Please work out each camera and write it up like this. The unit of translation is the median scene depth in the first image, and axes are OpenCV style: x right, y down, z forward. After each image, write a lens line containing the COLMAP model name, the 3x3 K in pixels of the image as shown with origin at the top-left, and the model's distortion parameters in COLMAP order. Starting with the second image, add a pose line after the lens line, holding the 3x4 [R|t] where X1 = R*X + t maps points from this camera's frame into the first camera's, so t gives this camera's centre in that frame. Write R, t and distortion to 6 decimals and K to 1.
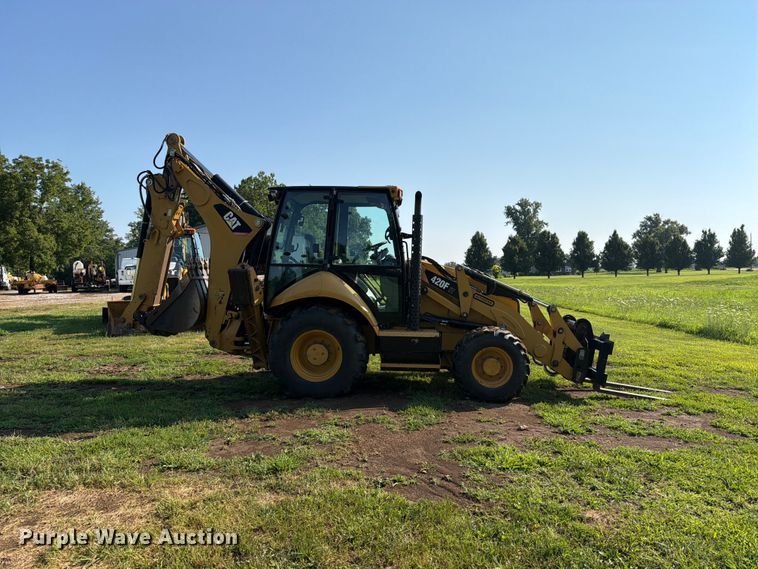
lens RADIAL K [[537.8, 0, 382.0], [0, 537.8, 282.5], [0, 0, 1]] dist [0.066200, -0.077963]
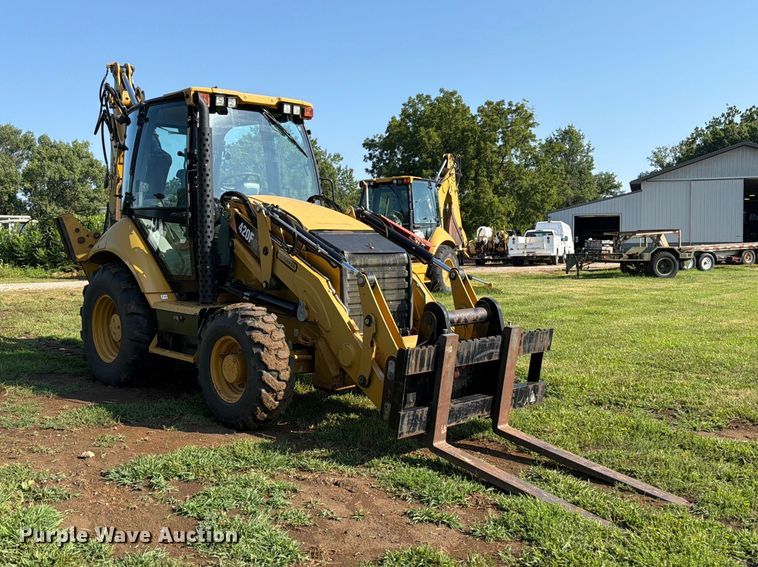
lens RADIAL K [[775.6, 0, 351.7], [0, 775.6, 284.4], [0, 0, 1]] dist [0.089155, 0.000000]
pose [[0.663974, 0.039313, -0.746721, 0.864222], [-0.016172, 0.999138, 0.038223, 0.024506], [0.747581, -0.013303, 0.664038, 0.484797]]
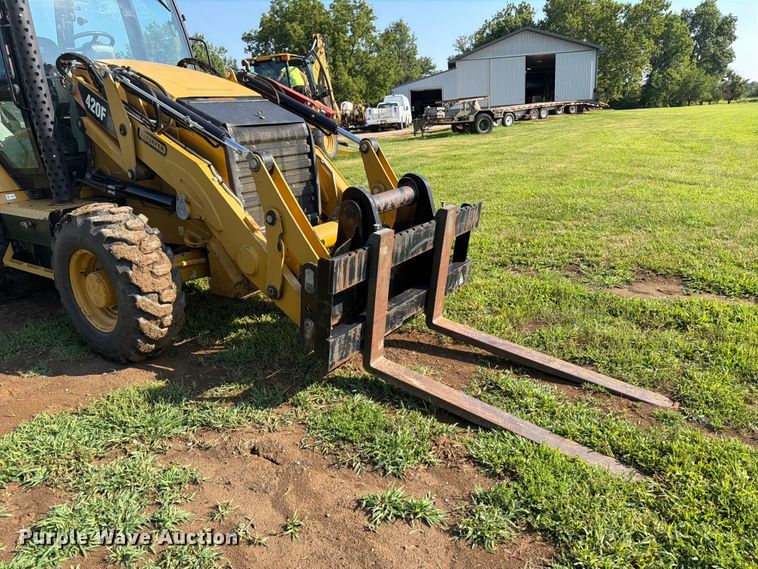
lens RADIAL K [[537.8, 0, 382.0], [0, 537.8, 286.4], [0, 0, 1]] dist [0.066200, -0.077963]
pose [[0.820899, 0.129307, -0.556241, 0.617094], [0.043065, 0.957237, 0.286081, 0.026179], [0.569447, -0.258798, 0.780227, 0.712452]]
